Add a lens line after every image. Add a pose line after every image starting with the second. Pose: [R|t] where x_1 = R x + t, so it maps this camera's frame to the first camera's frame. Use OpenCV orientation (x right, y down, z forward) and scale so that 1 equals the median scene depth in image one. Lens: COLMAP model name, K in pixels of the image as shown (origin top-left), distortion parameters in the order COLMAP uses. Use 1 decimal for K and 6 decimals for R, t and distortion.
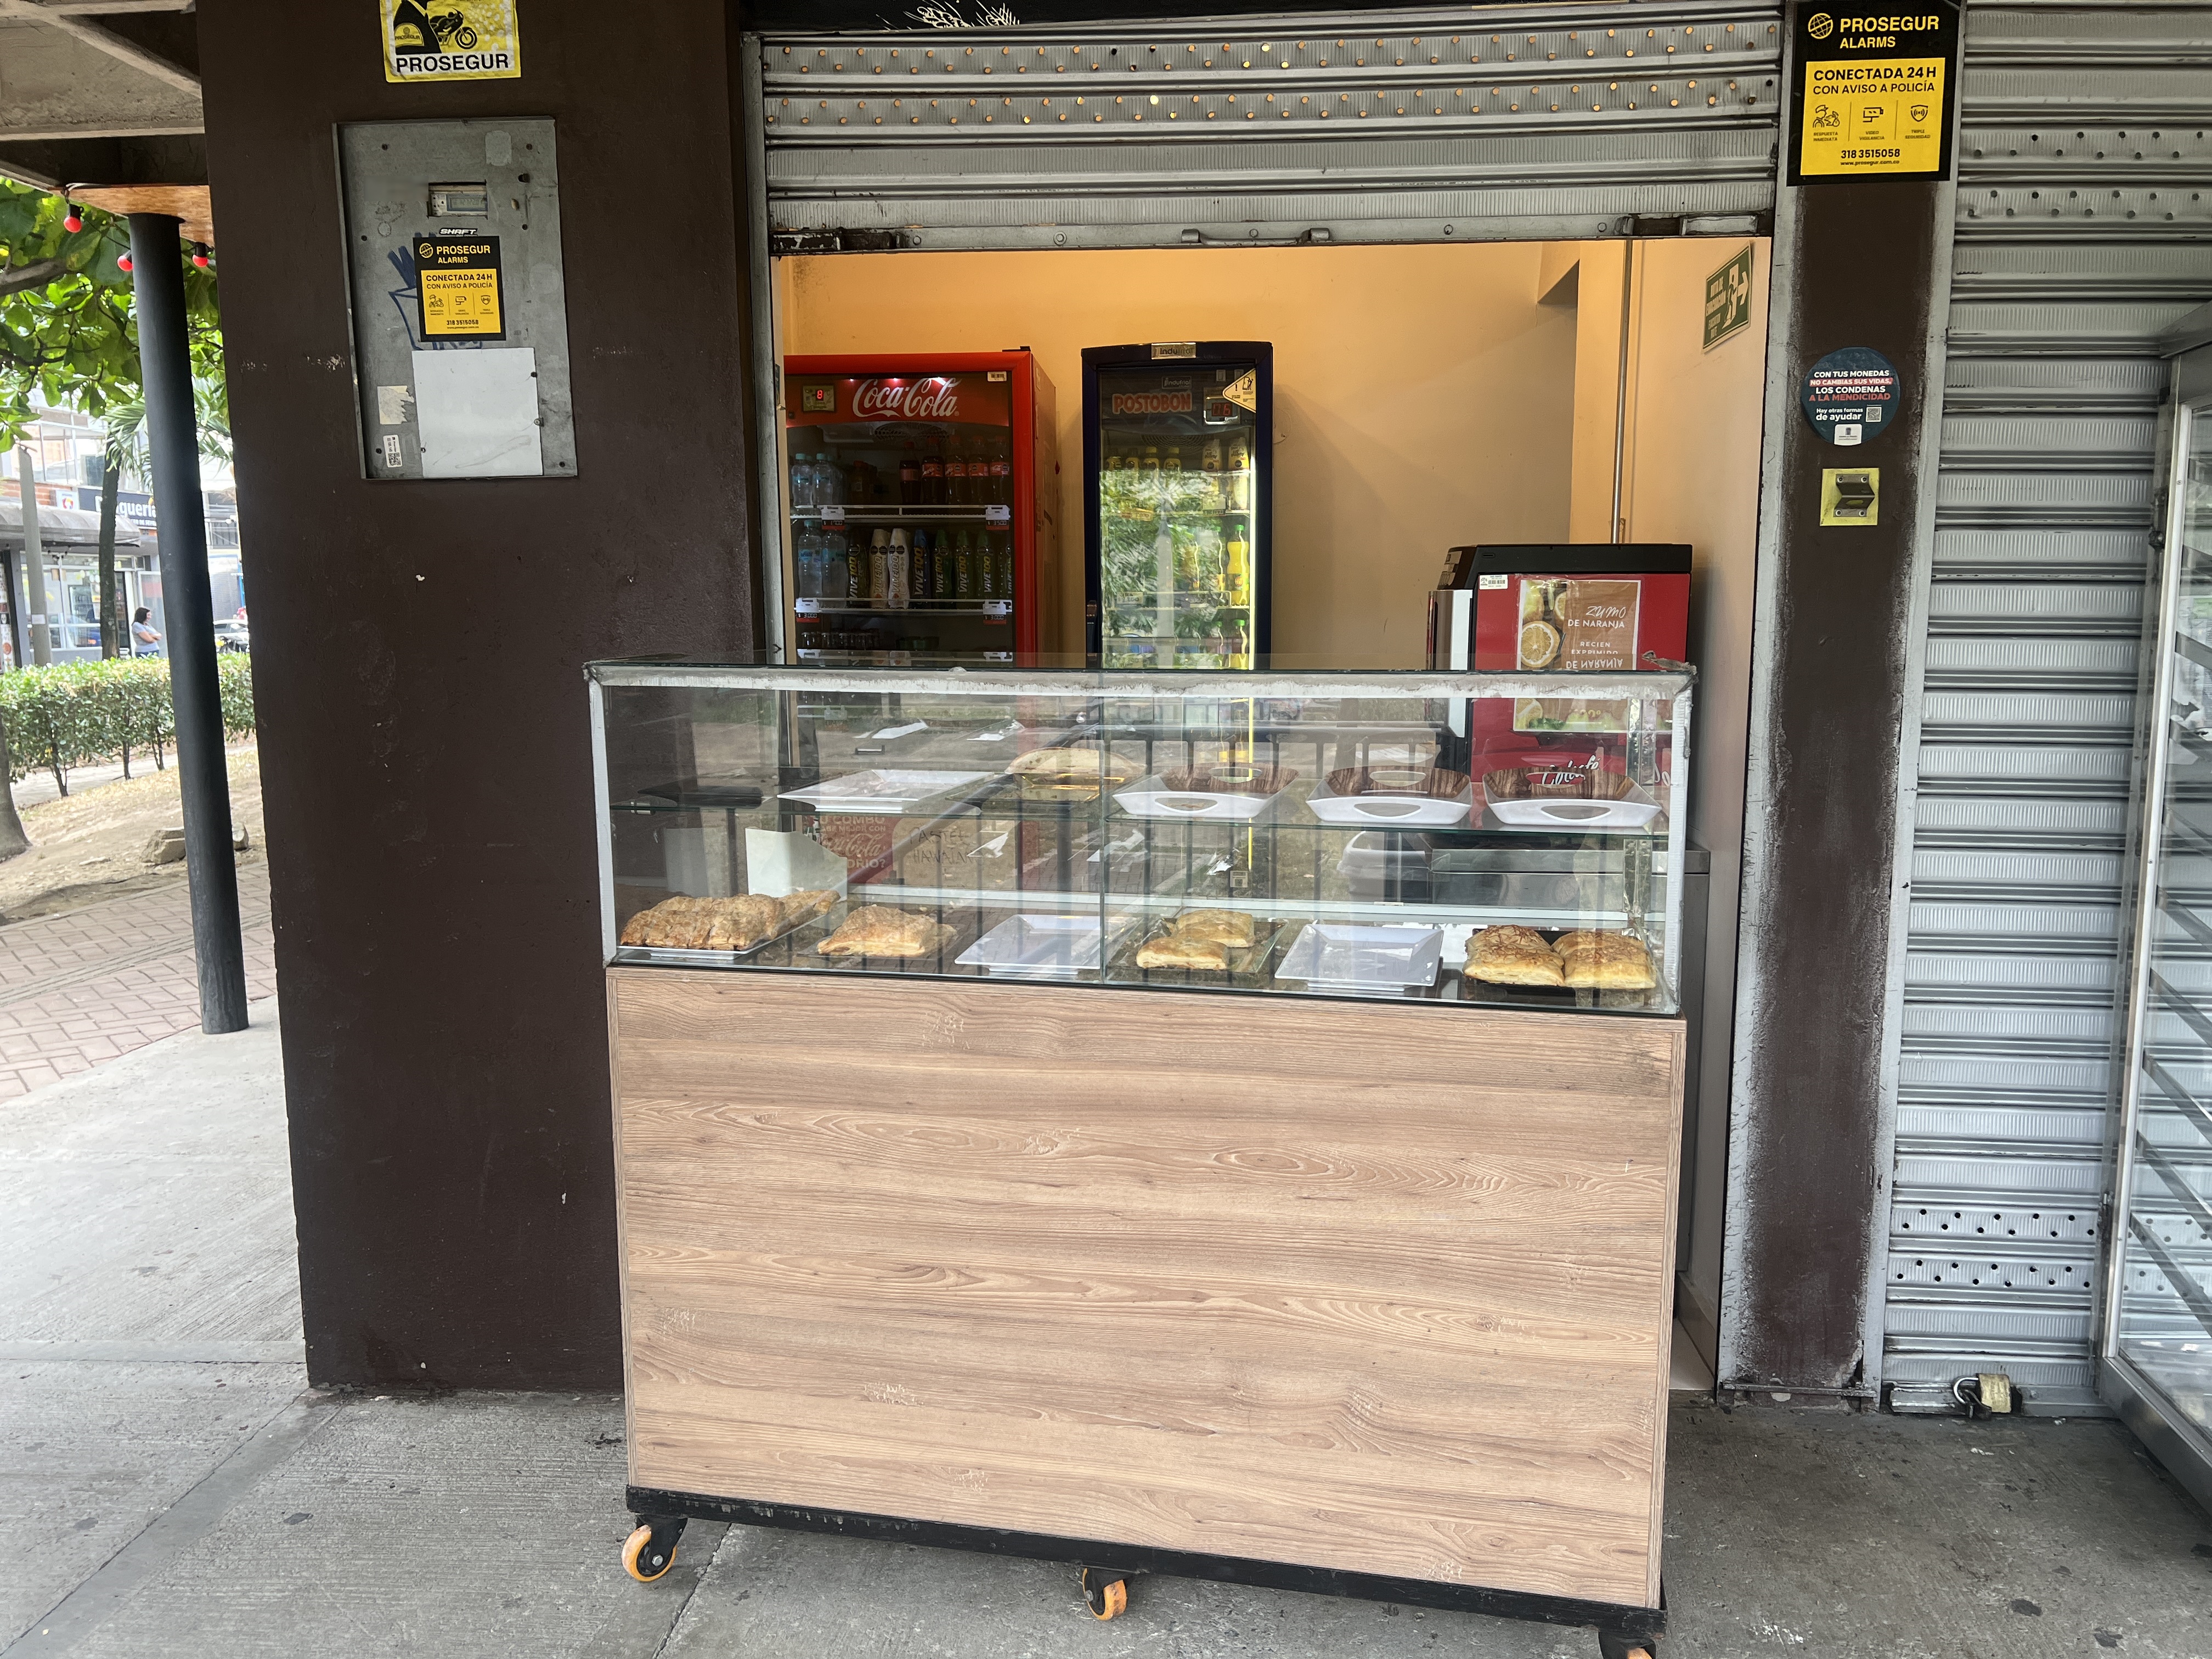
lens RADIAL K [[1662.2, 0, 1119.9], [0, 1662.2, 875.7], [0, 0, 1]] dist [0.065725, -0.080312]
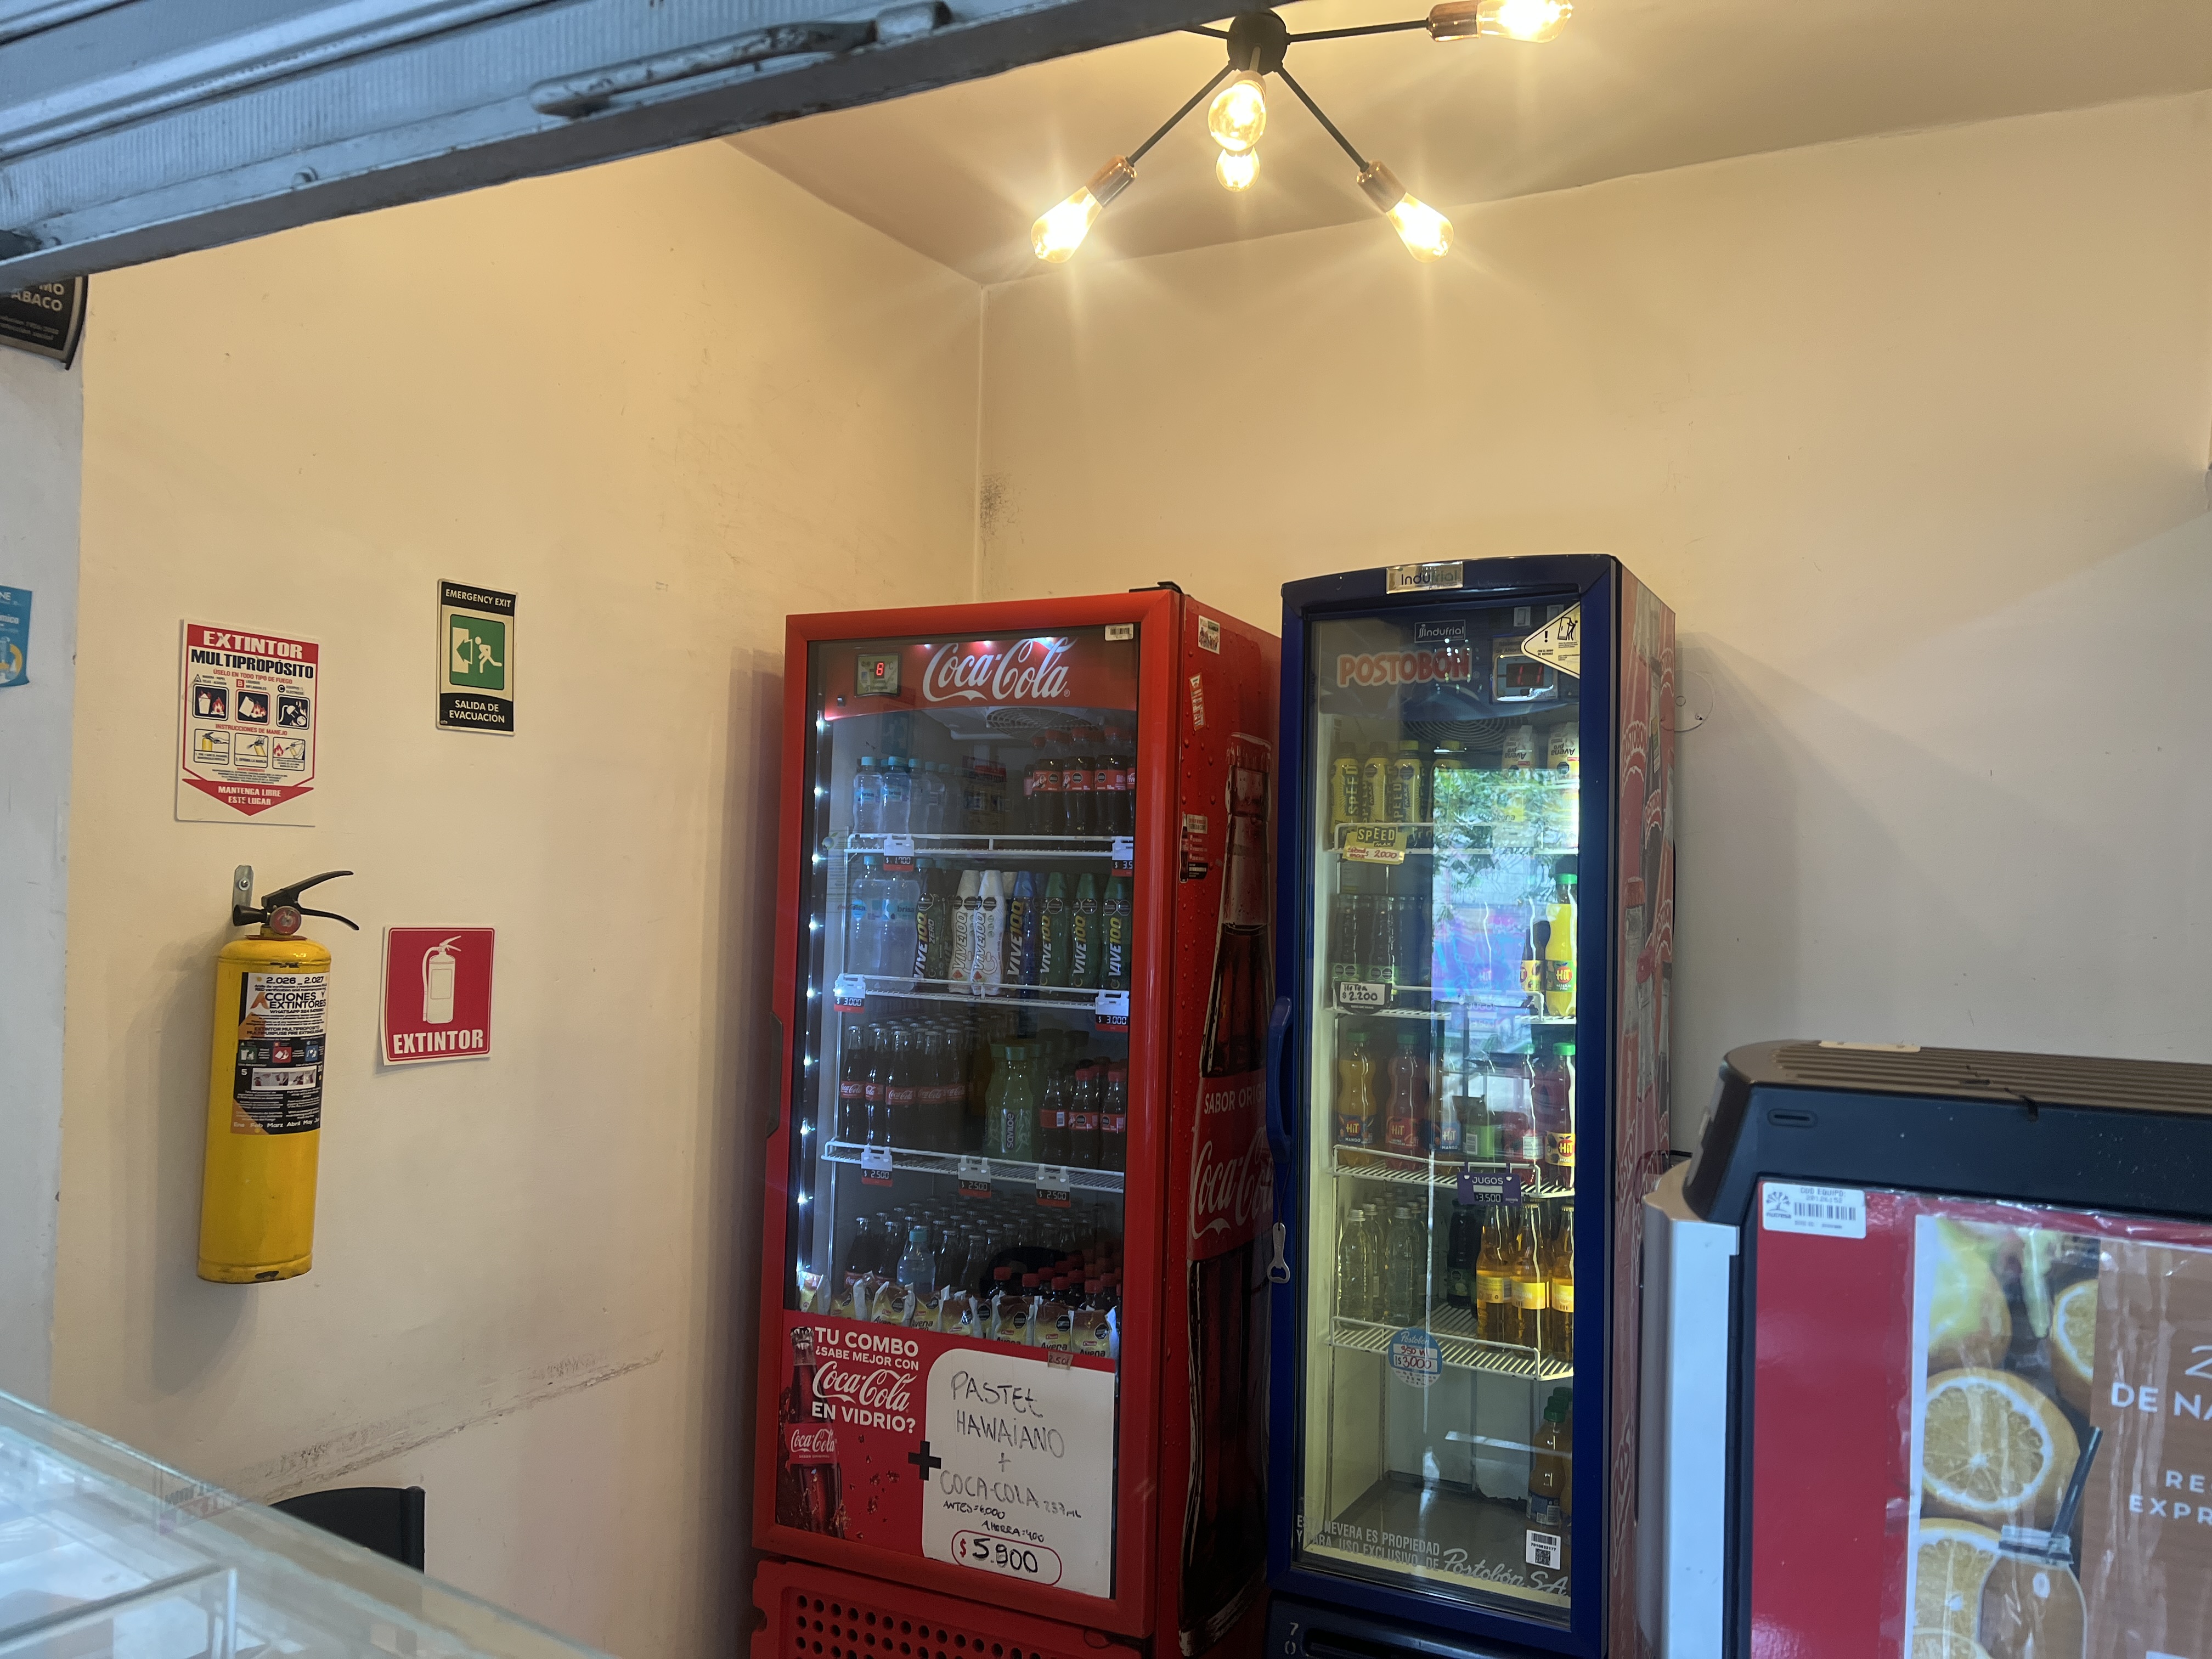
lens RADIAL K [[1662.2, 0, 1109.9], [0, 1662.2, 853.5], [0, 0, 1]] dist [0.065725, -0.080312]
pose [[0.924708, 0.018692, -0.380219, 0.148054], [-0.085356, 0.983544, -0.159237, -0.120773], [0.370985, 0.179701, 0.911086, 0.454035]]
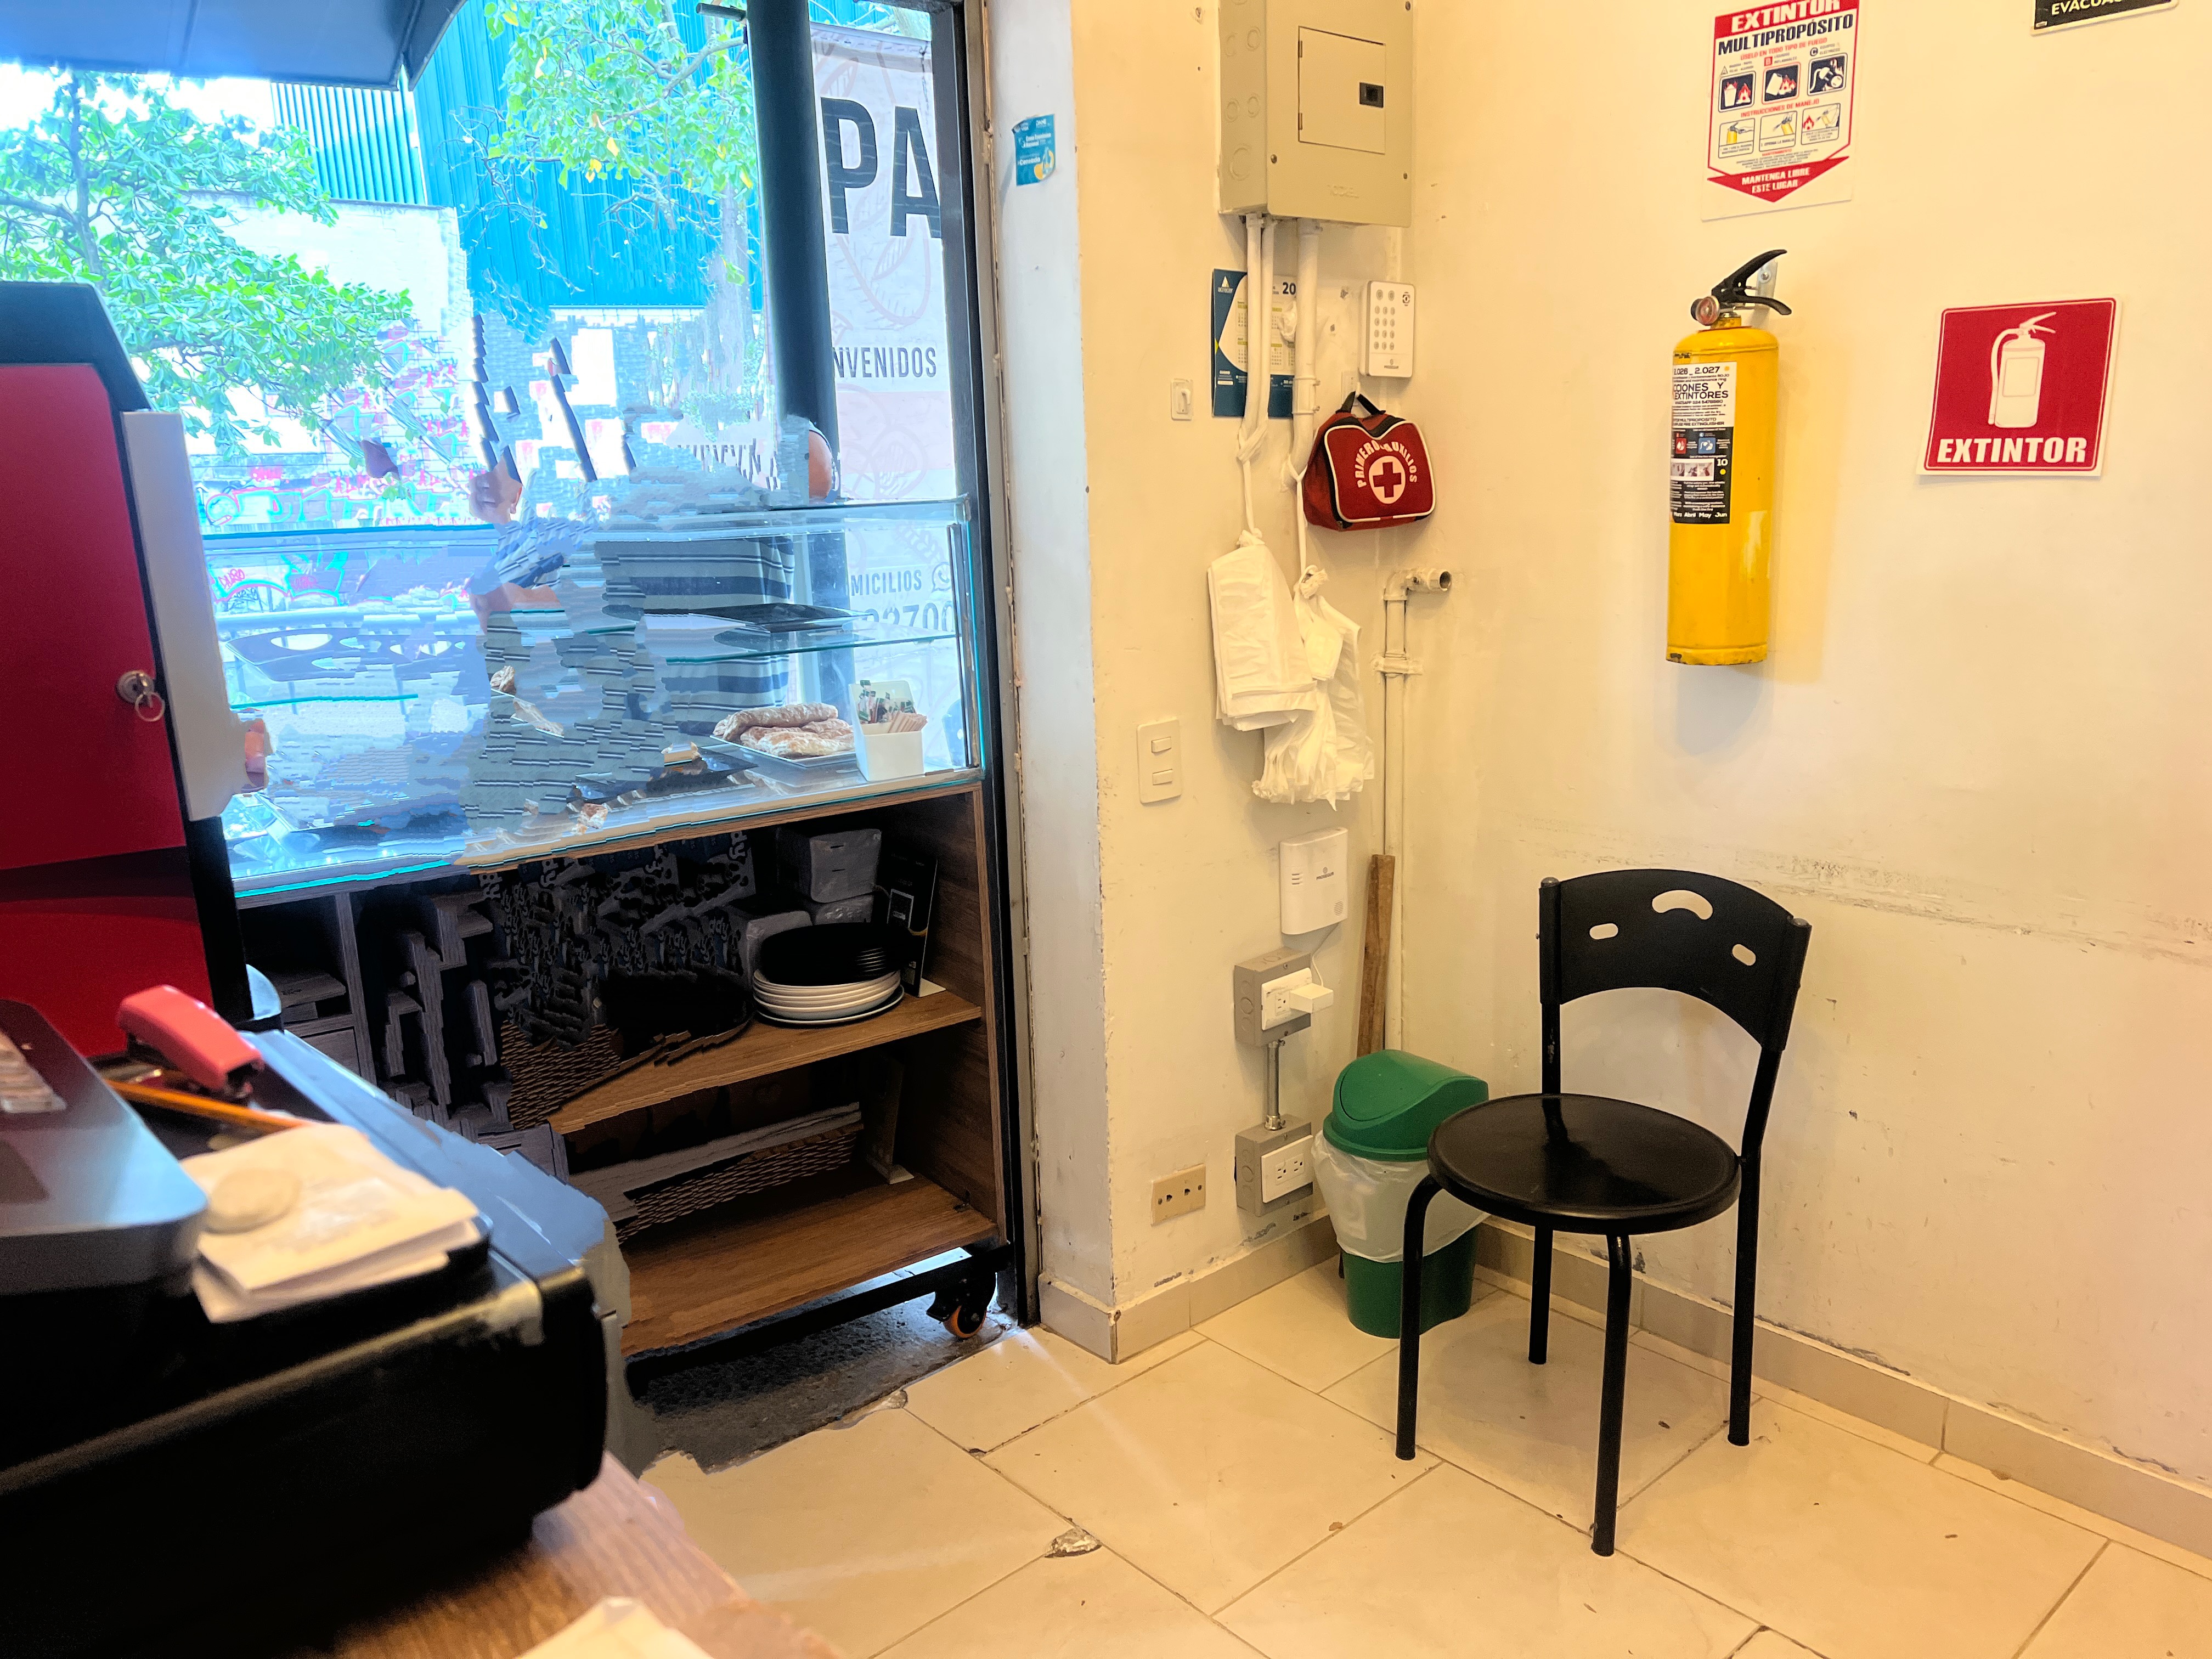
lens RADIAL K [[1662.2, 0, 1111.4], [0, 1662.2, 842.0], [0, 0, 1]] dist [0.065725, -0.080312]
pose [[-0.685665, 0.187062, -0.703470, 0.232063], [-0.080422, 0.941032, 0.328619, -0.157894], [0.723461, 0.281898, -0.630189, 1.009040]]
